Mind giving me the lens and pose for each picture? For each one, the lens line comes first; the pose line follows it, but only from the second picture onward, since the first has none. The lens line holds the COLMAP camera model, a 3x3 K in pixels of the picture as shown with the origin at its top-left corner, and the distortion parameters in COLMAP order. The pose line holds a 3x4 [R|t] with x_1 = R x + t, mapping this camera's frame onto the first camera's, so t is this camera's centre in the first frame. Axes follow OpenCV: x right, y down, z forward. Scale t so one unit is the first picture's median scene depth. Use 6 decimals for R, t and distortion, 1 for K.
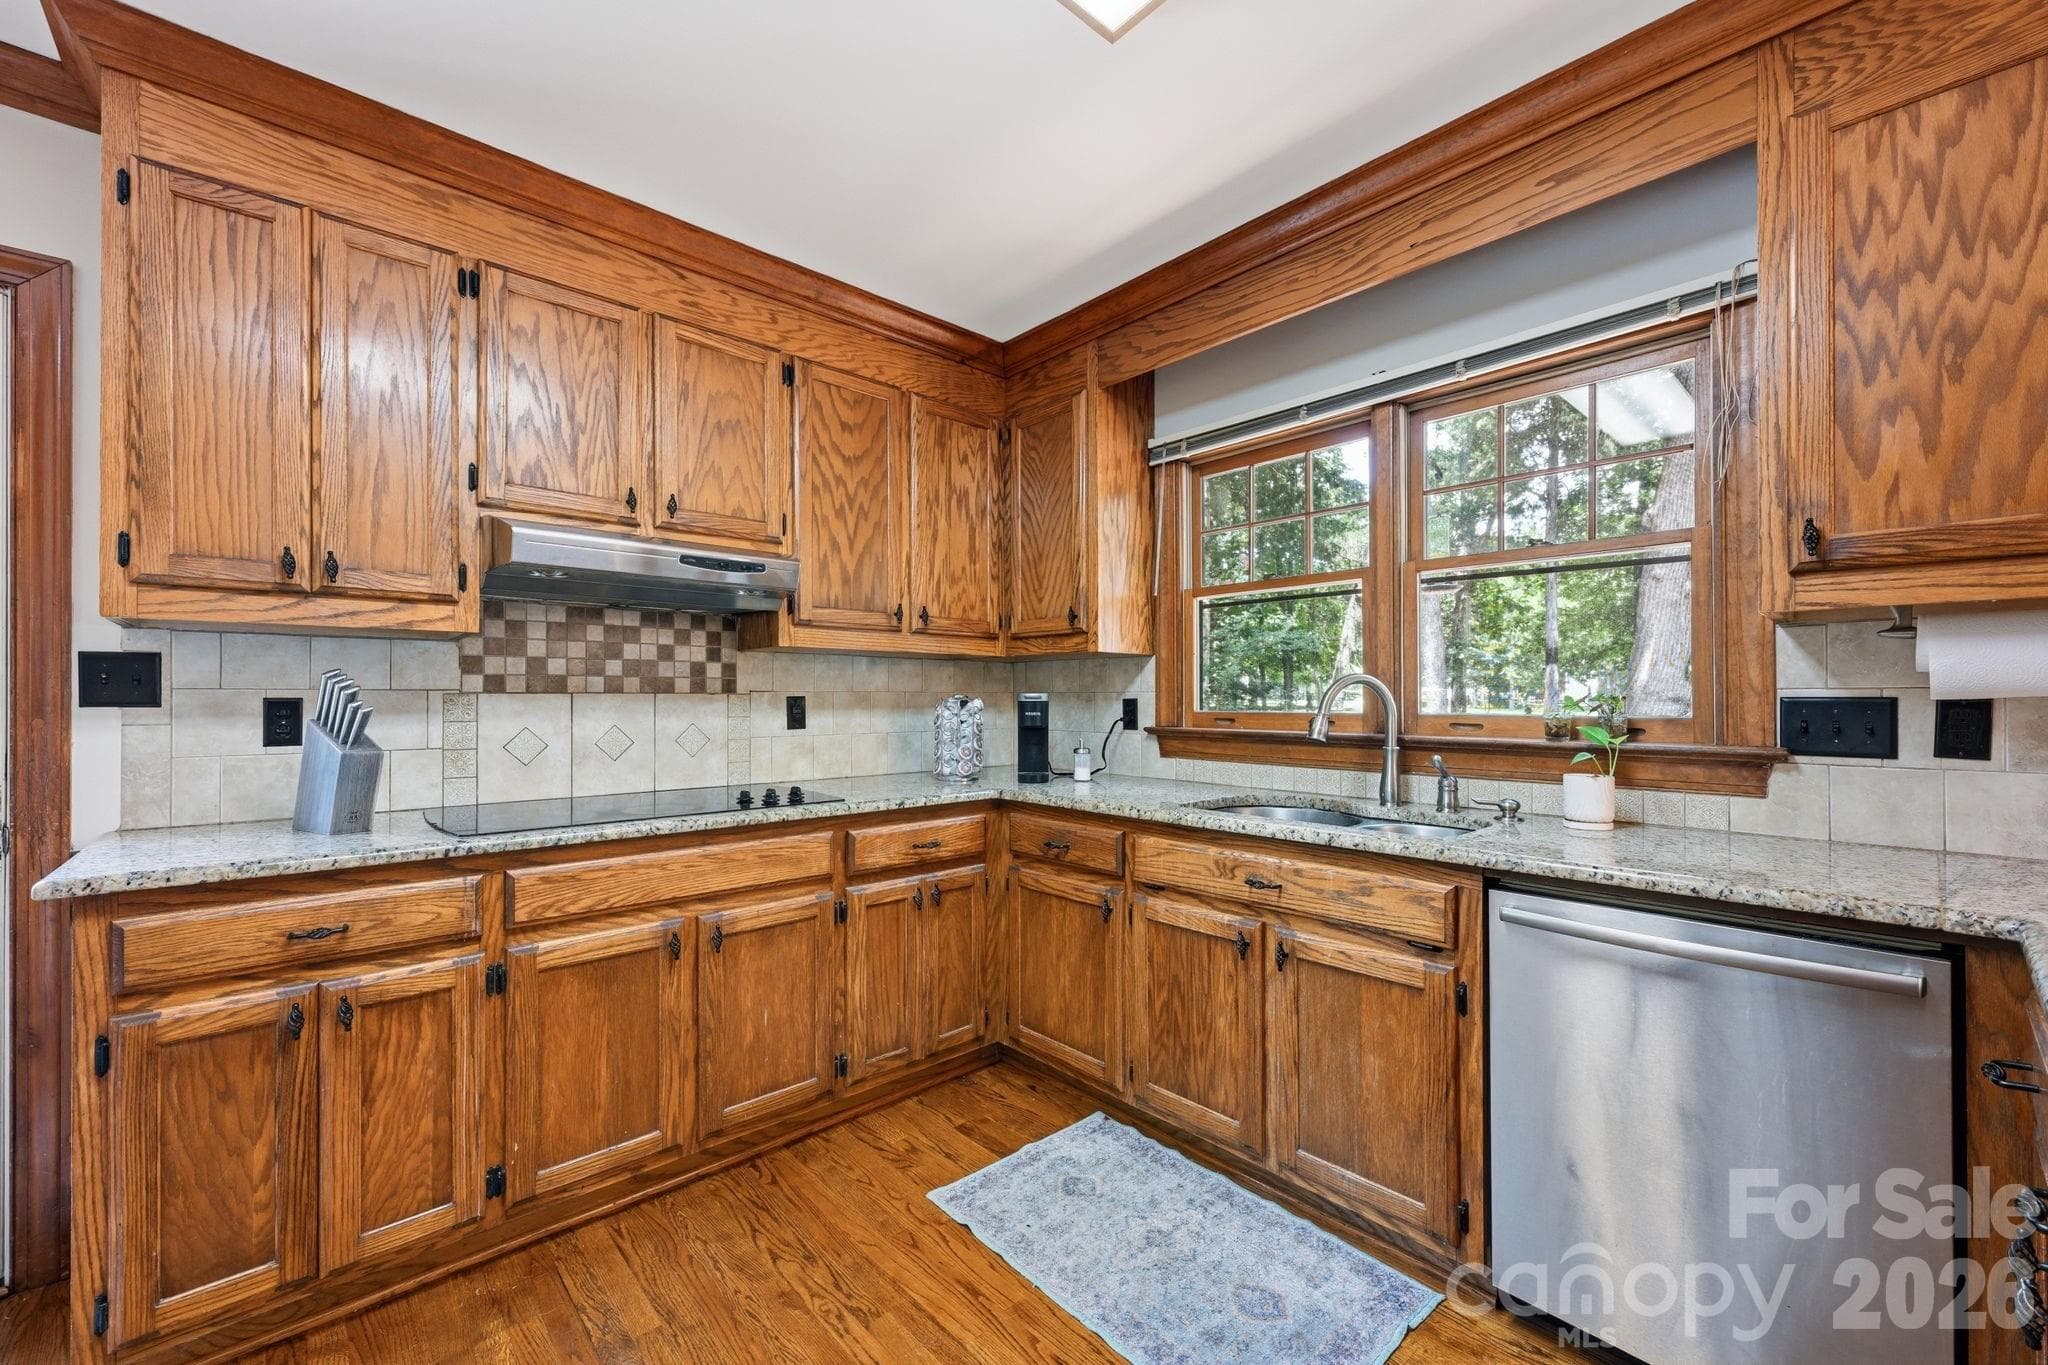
lens RADIAL K [[825.4, 0, 1021.7], [0, 825.4, 695.3], [0, 0, 1]] dist [0.001038, 0.000676]
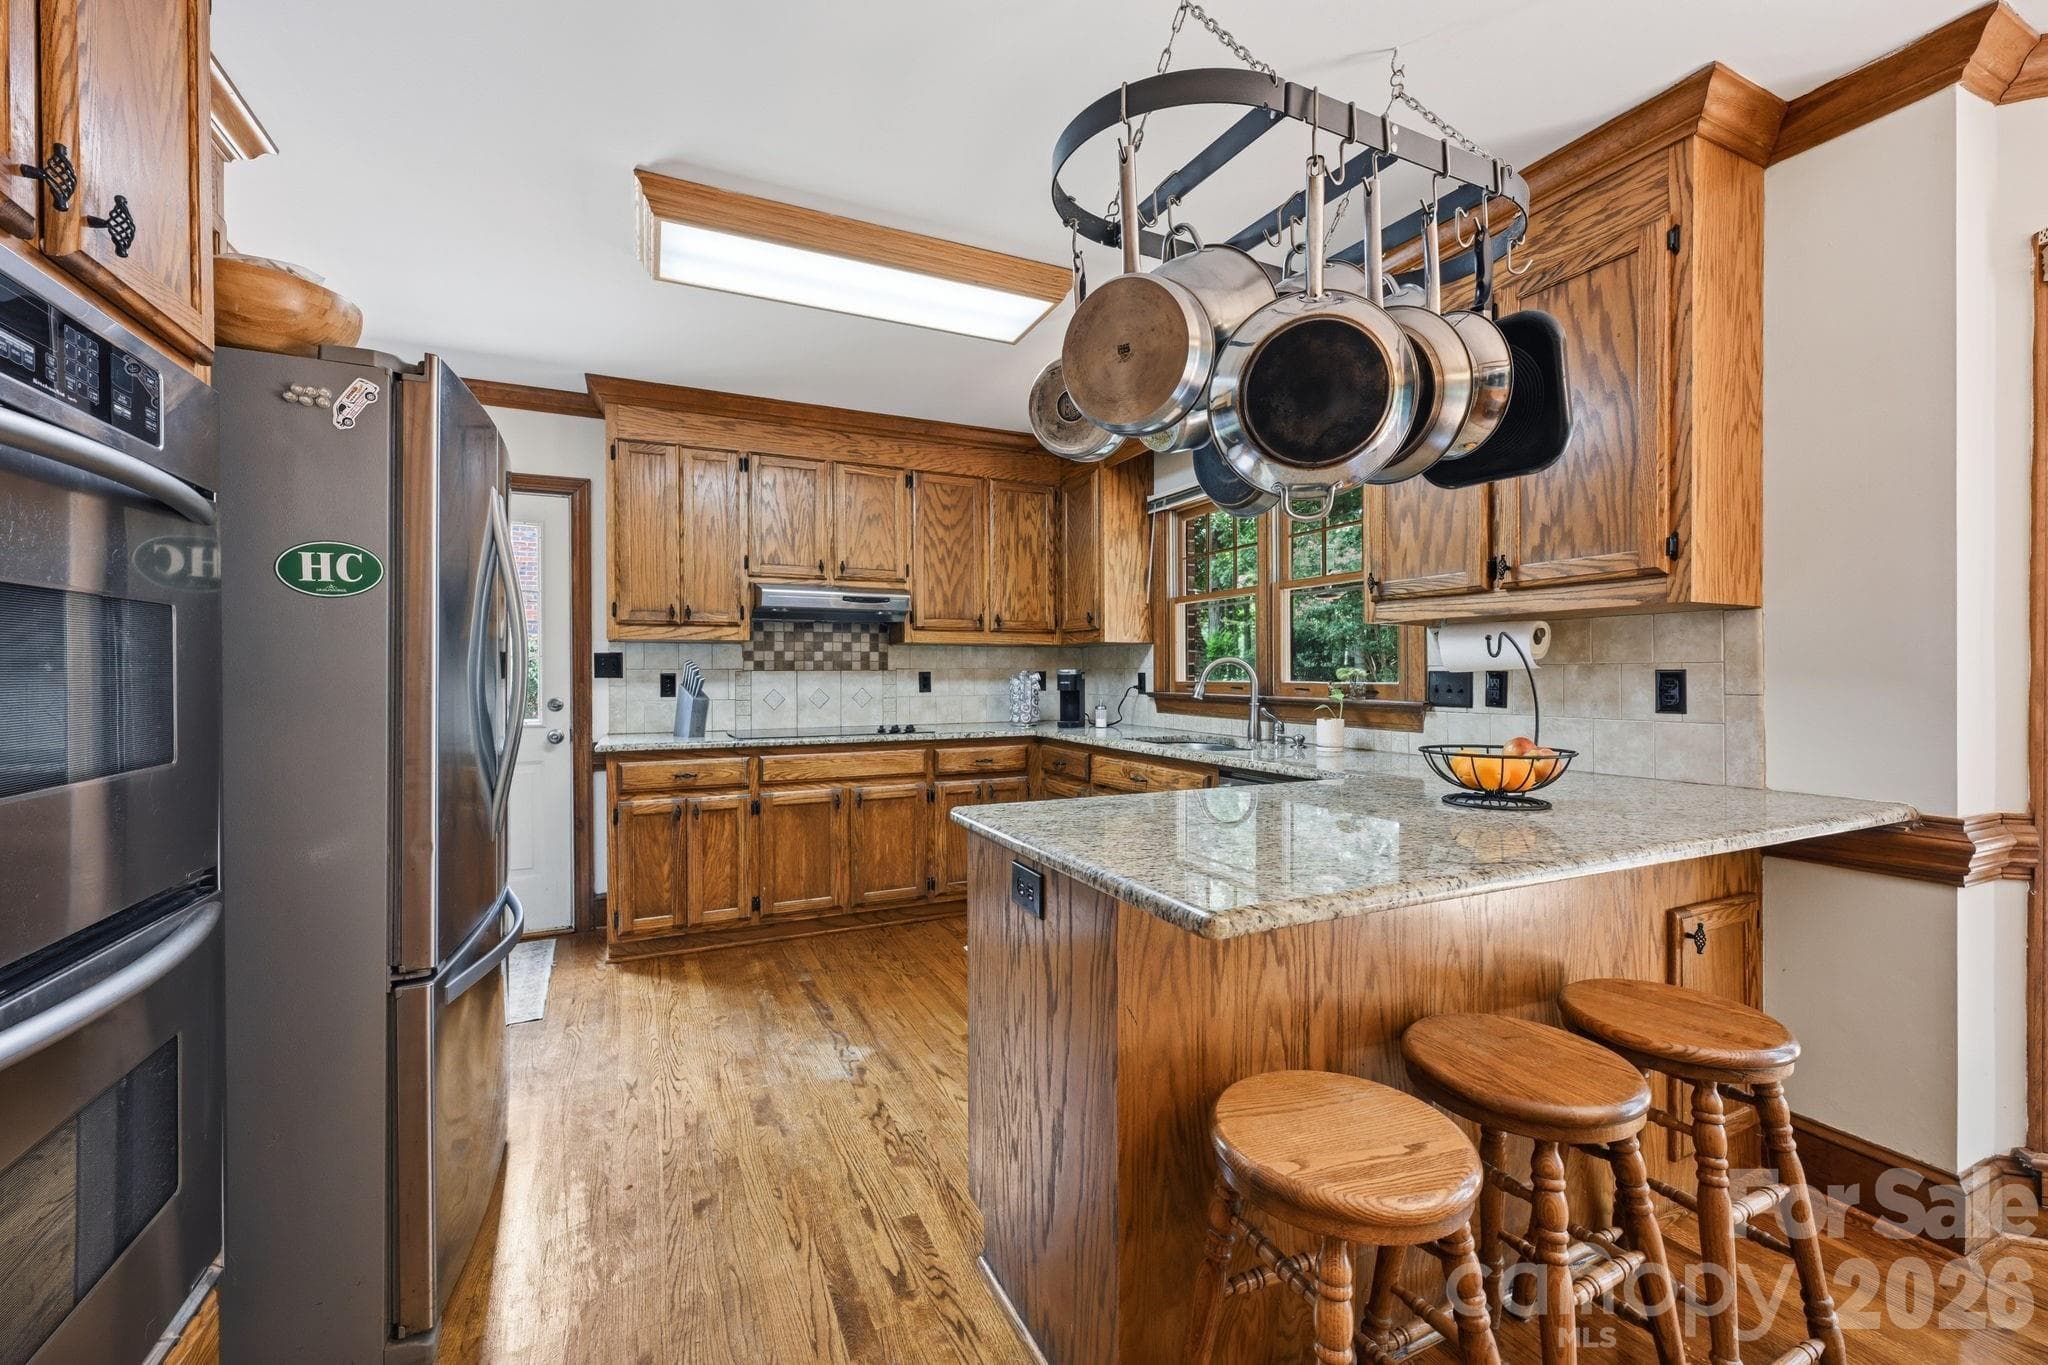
lens RADIAL K [[825.4, 0, 1018.5], [0, 825.4, 677.4], [0, 0, 1]] dist [0.001038, 0.000676]
pose [[0.955152, -0.000667, -0.296116, 0.520578], [0.003653, 0.999948, 0.009531, -0.003297], [0.296094, -0.010185, 0.955105, -0.669677]]
